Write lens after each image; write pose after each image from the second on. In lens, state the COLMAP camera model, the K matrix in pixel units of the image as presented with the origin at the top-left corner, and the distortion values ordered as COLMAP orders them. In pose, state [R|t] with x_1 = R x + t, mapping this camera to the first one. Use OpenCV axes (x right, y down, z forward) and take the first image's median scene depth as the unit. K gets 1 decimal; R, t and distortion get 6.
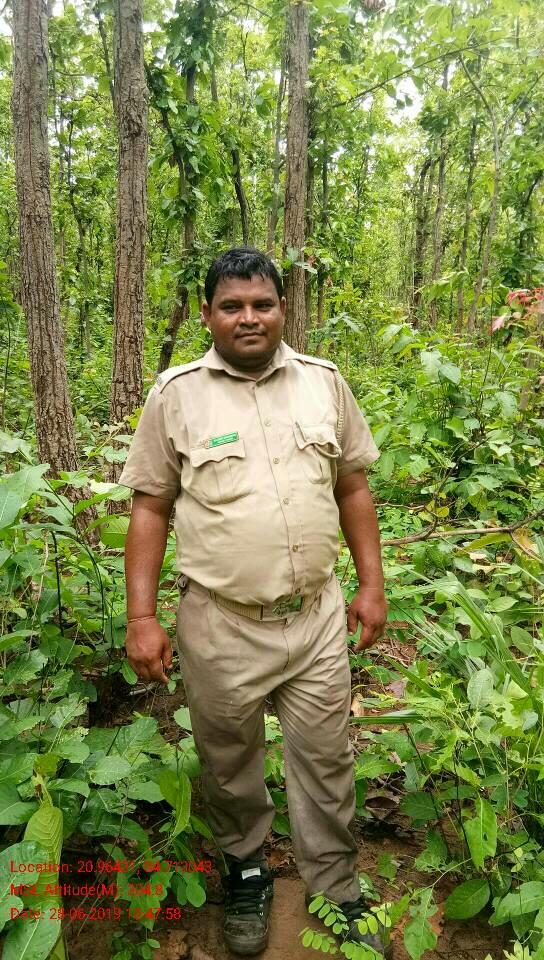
lens RADIAL K [[764.0, 0, 272.0], [0, 764.0, 480.0], [0, 0, 1]] dist [0.130408, -0.191693]
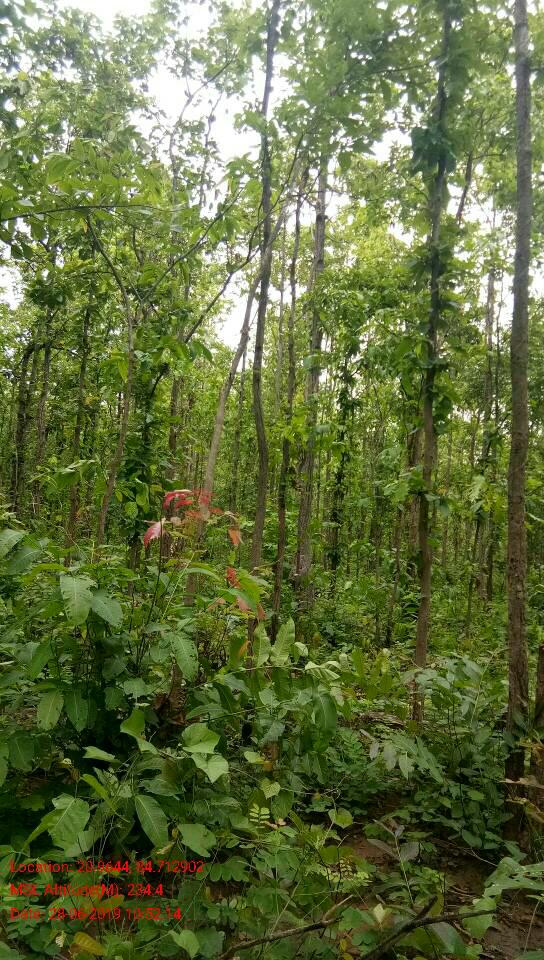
lens RADIAL K [[764.0, 0, 272.0], [0, 764.0, 480.0], [0, 0, 1]] dist [0.130408, -0.191693]
pose [[0.871972, 0.068210, 0.484781, 0.015576], [0.047857, 0.973626, -0.223073, -0.043847], [-0.487212, 0.217713, 0.845710, 0.169445]]
